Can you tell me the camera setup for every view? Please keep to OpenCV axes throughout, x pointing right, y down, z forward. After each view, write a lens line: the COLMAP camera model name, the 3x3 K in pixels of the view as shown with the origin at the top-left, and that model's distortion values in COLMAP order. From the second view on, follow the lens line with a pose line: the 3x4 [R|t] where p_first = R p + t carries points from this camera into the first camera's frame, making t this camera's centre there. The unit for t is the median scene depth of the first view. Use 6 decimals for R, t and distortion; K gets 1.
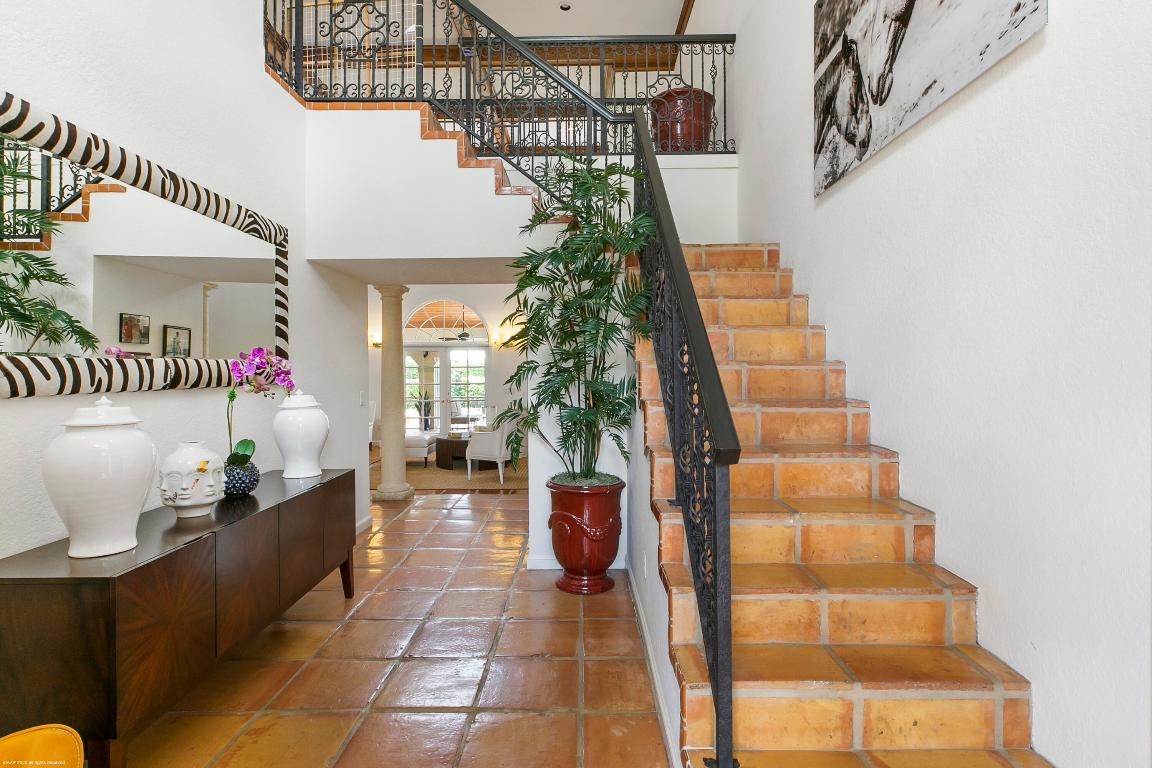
lens RADIAL K [[587.1, 0, 577.6], [0, 587.1, 371.3], [0, 0, 1]] dist [0.003181, -0.000787]
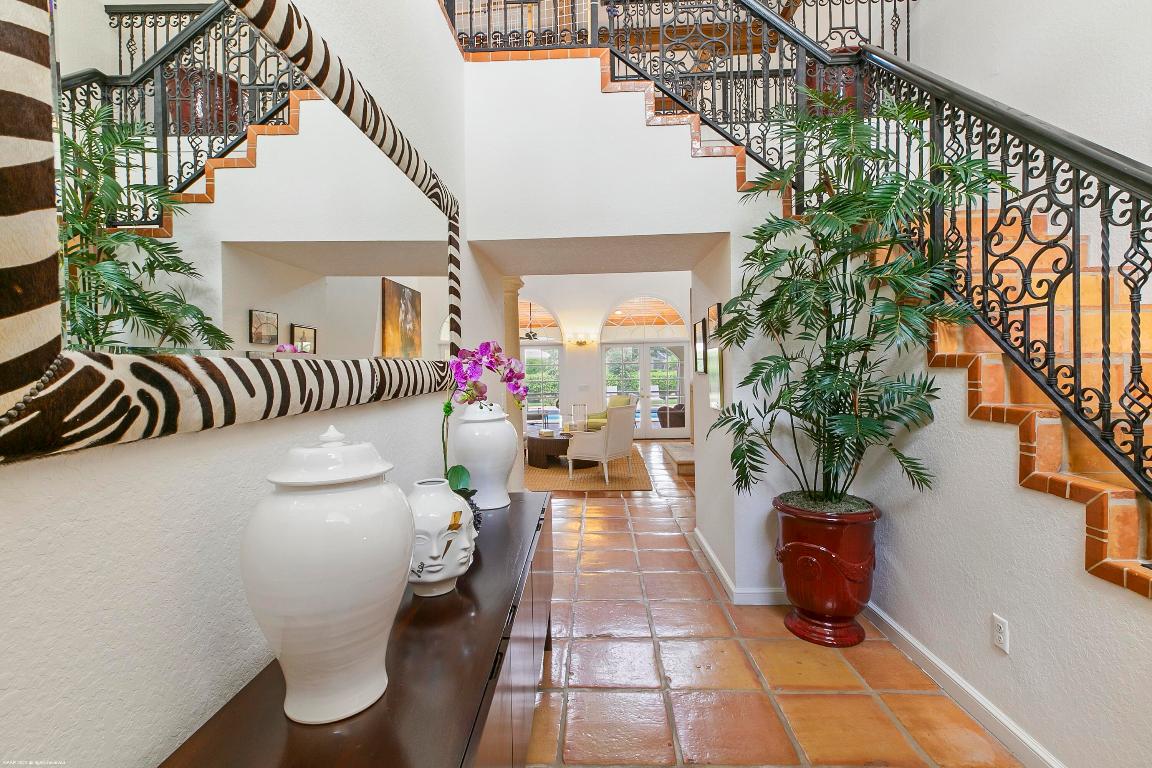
lens RADIAL K [[531.8, 0, 581.1], [0, 531.8, 377.8], [0, 0, 1]] dist [0.006360, 0.001061]
pose [[0.999294, -0.013121, -0.035198, -0.285141], [0.013761, 0.999743, 0.017998, -0.004815], [0.034953, -0.018470, 0.999218, 0.246003]]
